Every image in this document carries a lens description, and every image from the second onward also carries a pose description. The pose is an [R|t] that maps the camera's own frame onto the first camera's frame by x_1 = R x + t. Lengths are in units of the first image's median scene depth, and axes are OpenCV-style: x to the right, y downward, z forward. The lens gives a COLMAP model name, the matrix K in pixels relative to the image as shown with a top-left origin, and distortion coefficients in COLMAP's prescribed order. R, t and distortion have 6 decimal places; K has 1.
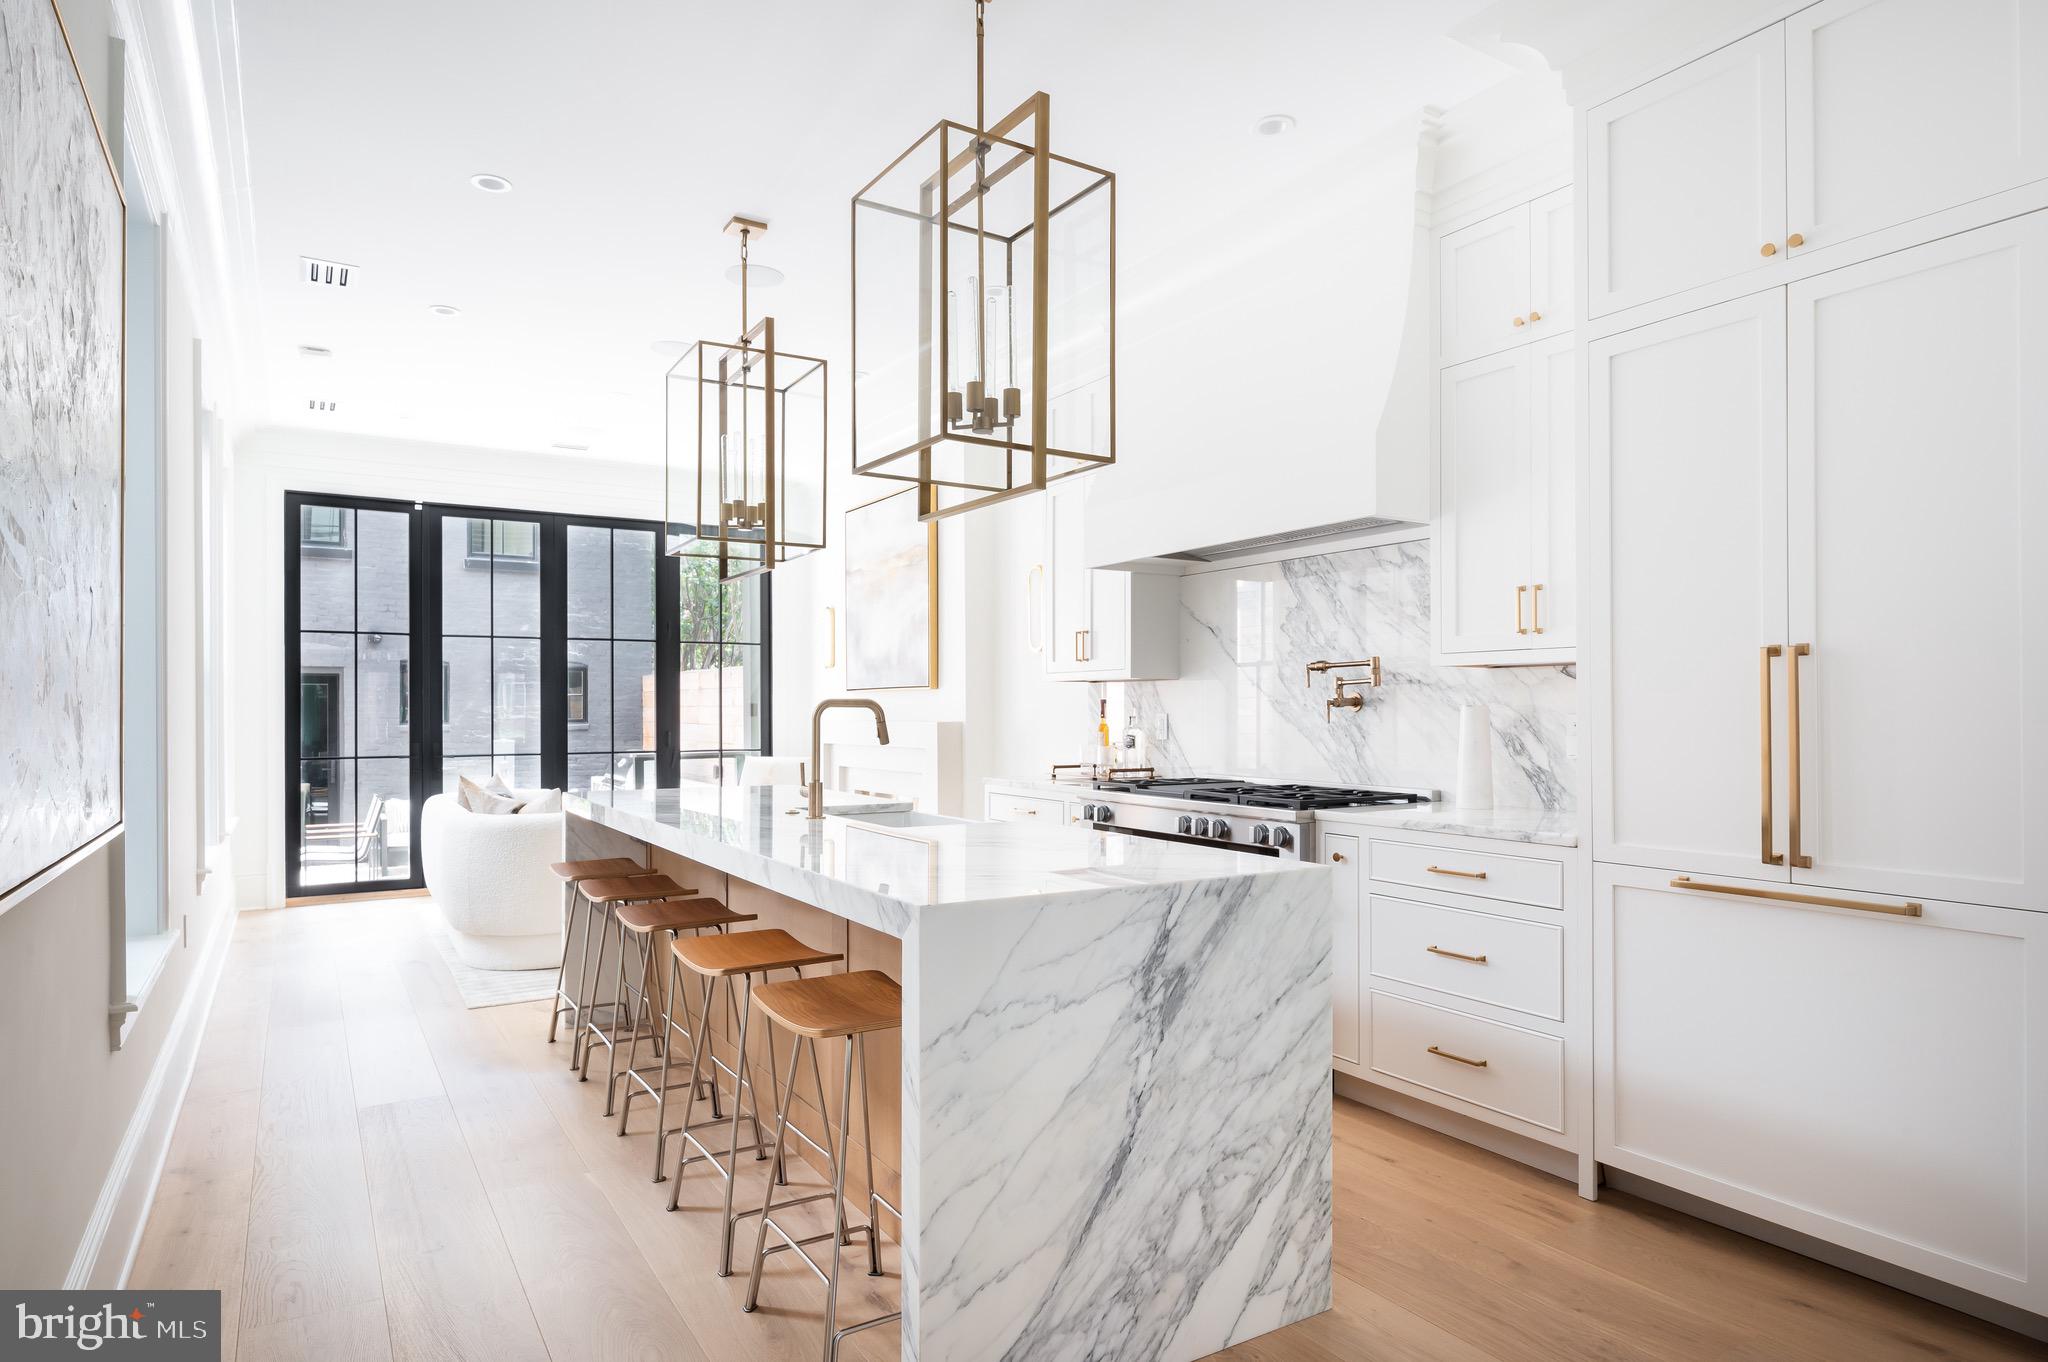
lens RADIAL K [[1144.4, 0, 1019.2], [0, 1144.4, 709.1], [0, 0, 1]] dist [0.001372, 0.000077]
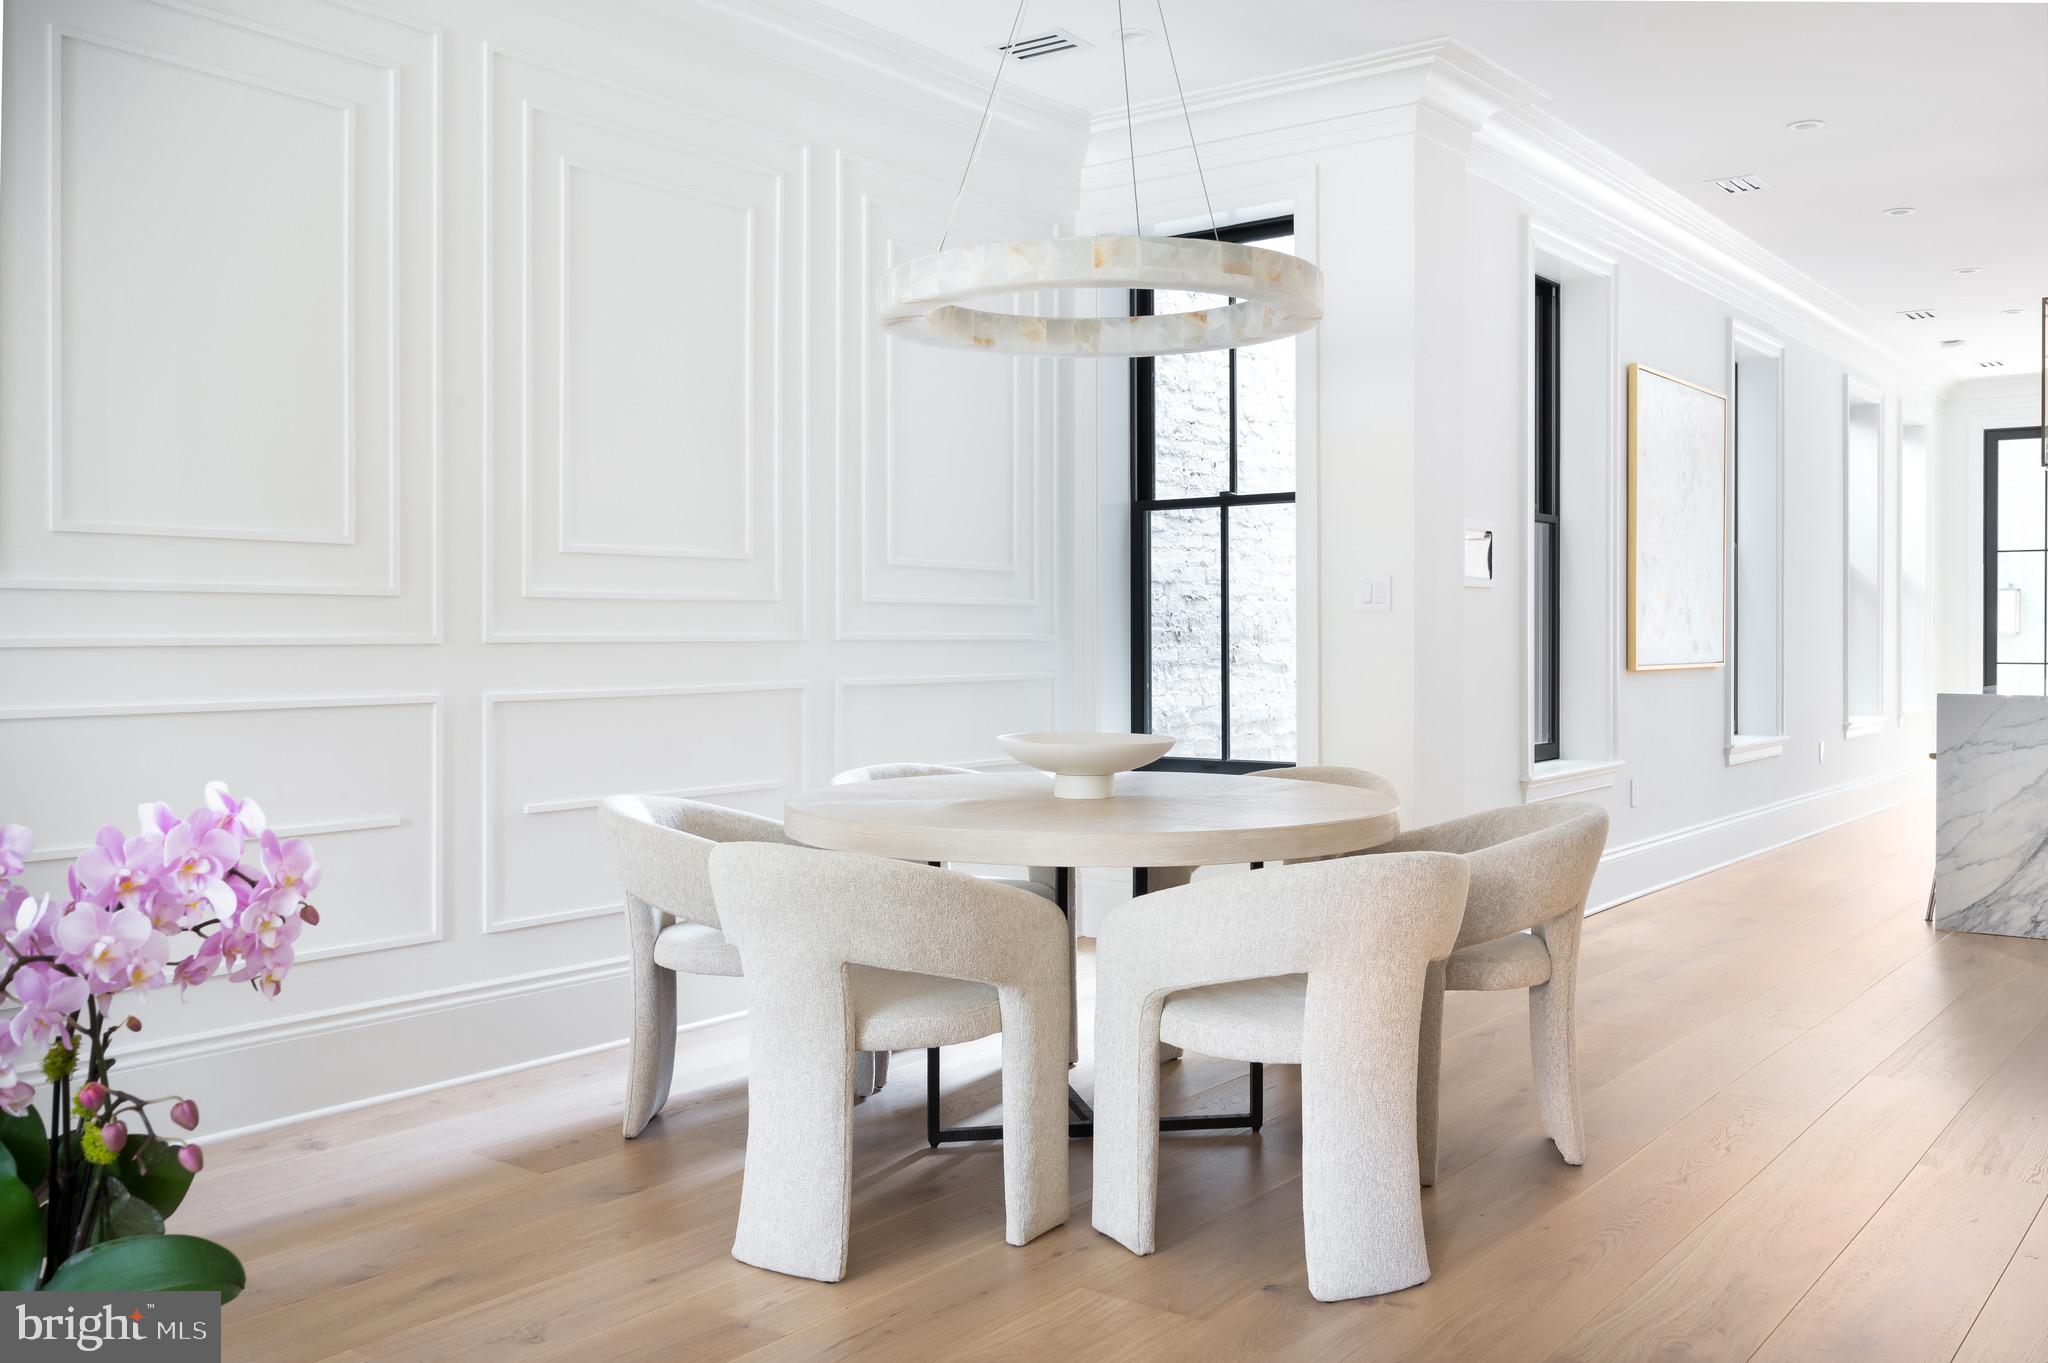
lens RADIAL K [[1888.0, 0, 1024.0], [0, 1888.0, 681.5], [0, 0, 1]] dist [0.002299, 0.000004]
pose [[0.350391, 0.024347, -0.936287, 1.321371], [0.008539, 0.999537, 0.029187, 0.008169], [0.936564, -0.018222, 0.350021, -0.969134]]
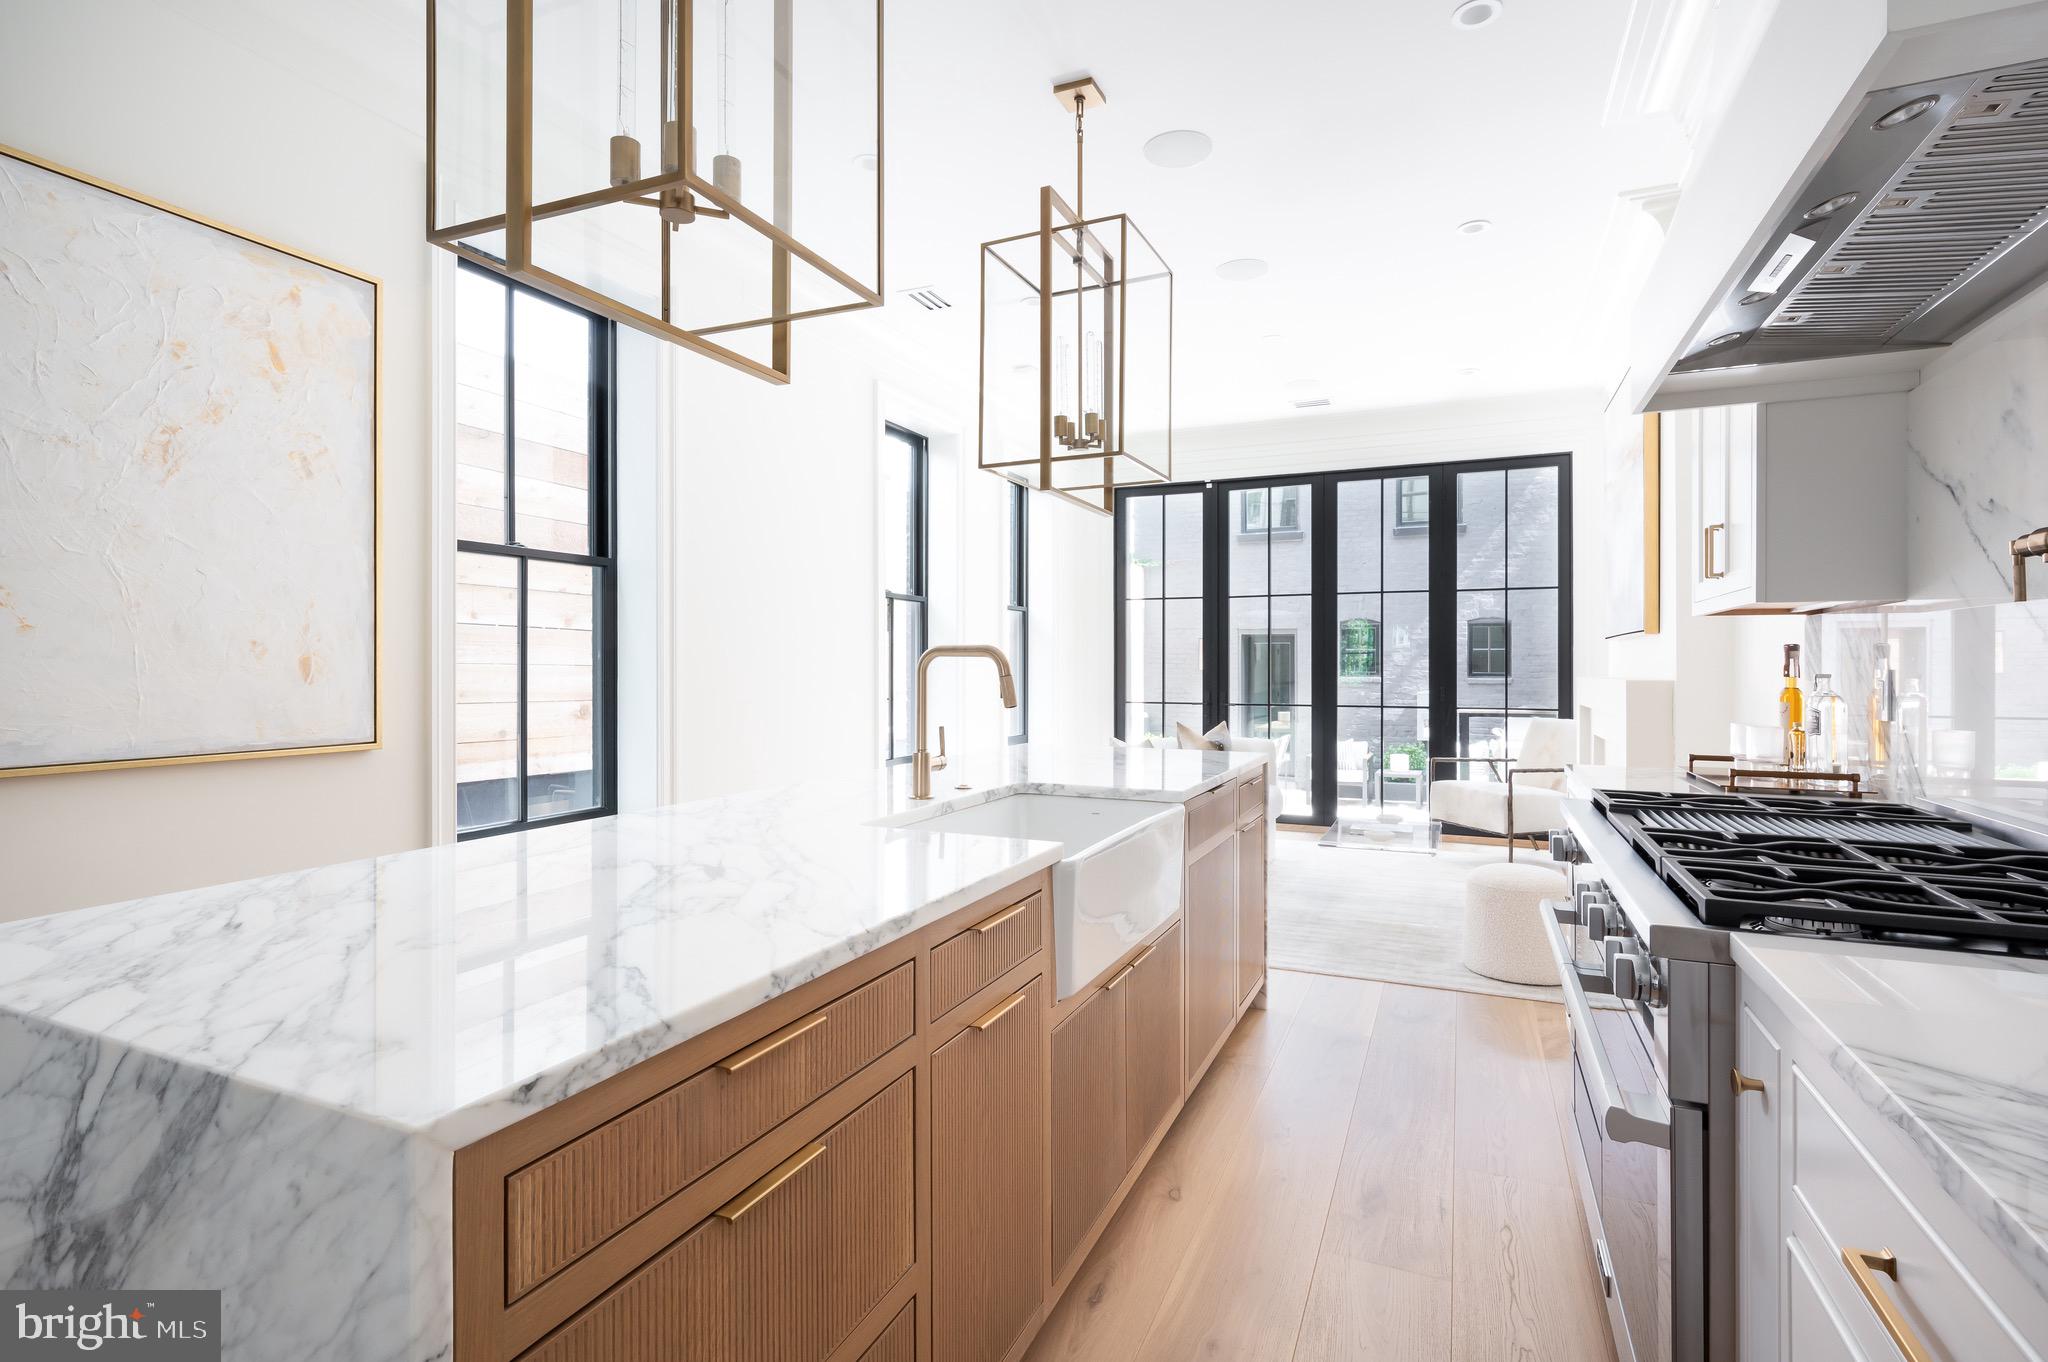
lens RADIAL K [[982.9, 0, 1024.0], [0, 982.9, 681.0], [0, 0, 1]] dist [-0.047057, 0.030920]
pose [[0.558714, 0.014422, -0.829235, 0.341686], [-0.000311, 0.999852, 0.017179, 0.001898], [0.829361, -0.009340, 0.558636, 0.565183]]
